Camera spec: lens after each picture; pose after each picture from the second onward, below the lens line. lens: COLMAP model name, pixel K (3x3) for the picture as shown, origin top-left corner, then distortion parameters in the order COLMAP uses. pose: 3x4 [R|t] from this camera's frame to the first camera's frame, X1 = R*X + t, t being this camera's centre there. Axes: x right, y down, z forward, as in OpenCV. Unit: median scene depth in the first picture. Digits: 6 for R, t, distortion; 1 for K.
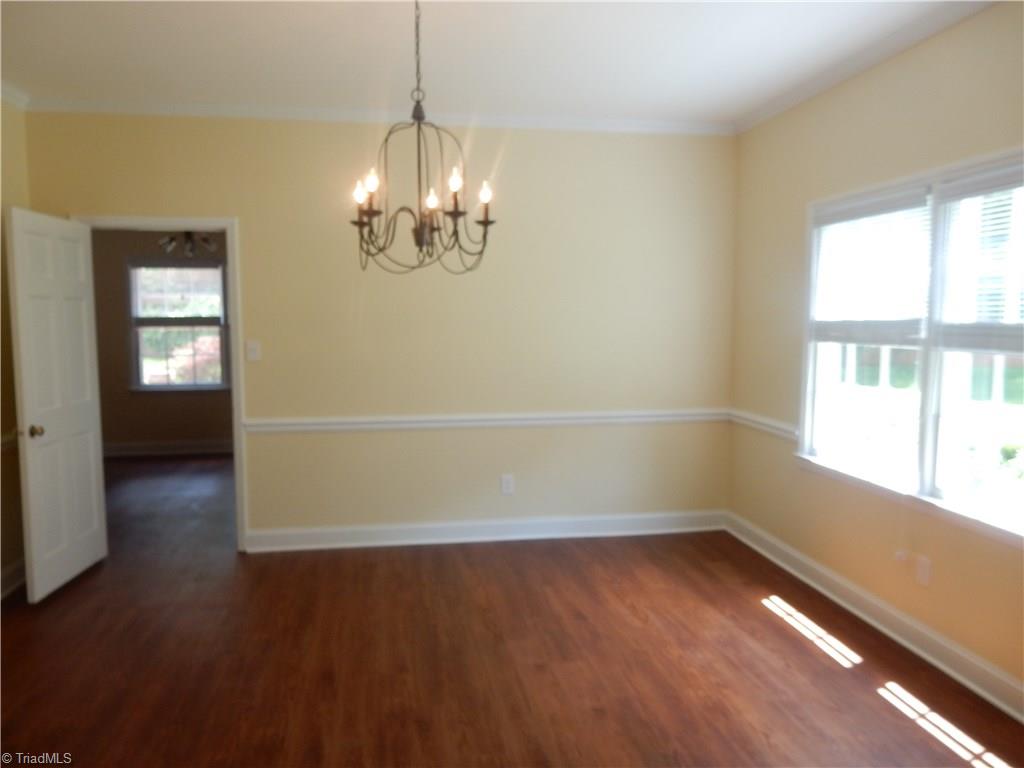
lens RADIAL K [[752.4, 0, 507.3], [0, 752.4, 381.3], [0, 0, 1]] dist [0.002968, -0.001012]
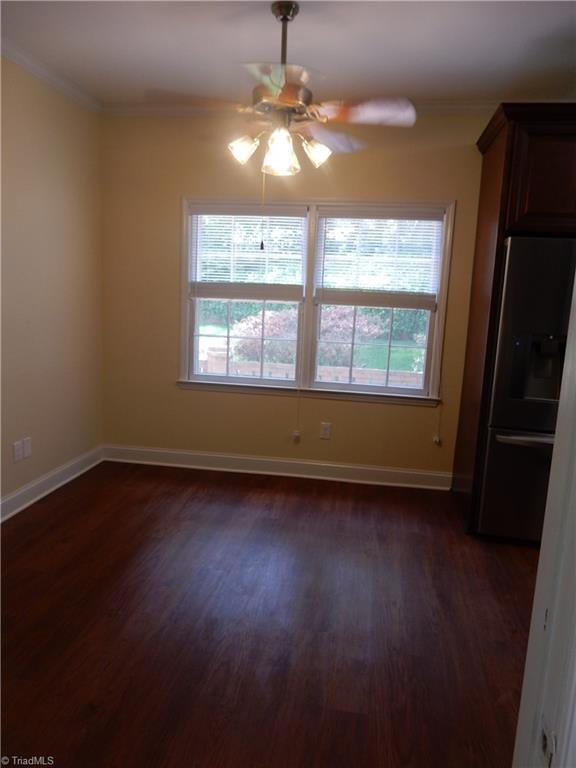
lens RADIAL K [[564.1, 0, 289.5], [0, 564.1, 381.6], [0, 0, 1]] dist [-0.000338, 0.001769]
pose [[0.949557, 0.091379, -0.299986, -0.821130], [-0.073188, 0.994763, 0.071352, -0.121229], [0.304935, -0.045798, 0.951271, 1.788284]]
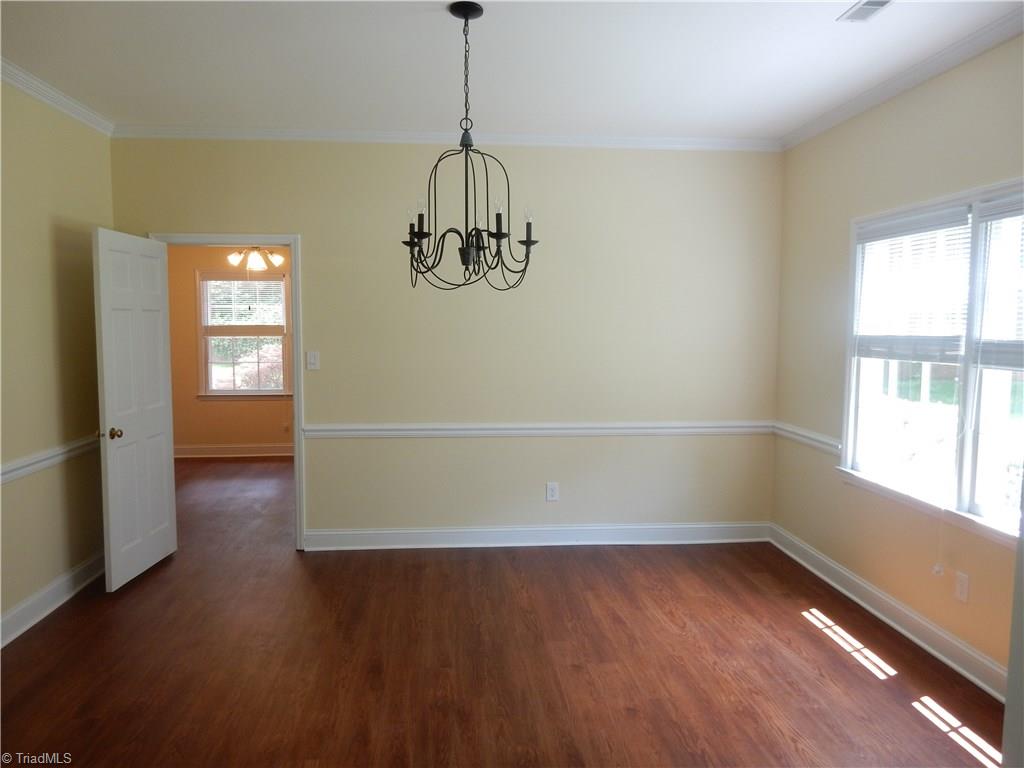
lens RADIAL K [[752.1, 0, 508.6], [0, 752.1, 383.7], [0, 0, 1]] dist [-0.000338, 0.001769]
pose [[0.997262, 0.011792, -0.073007, 0.019587], [-0.012387, 0.999894, -0.007705, -0.003380], [0.072908, 0.008588, 0.997302, -0.046602]]
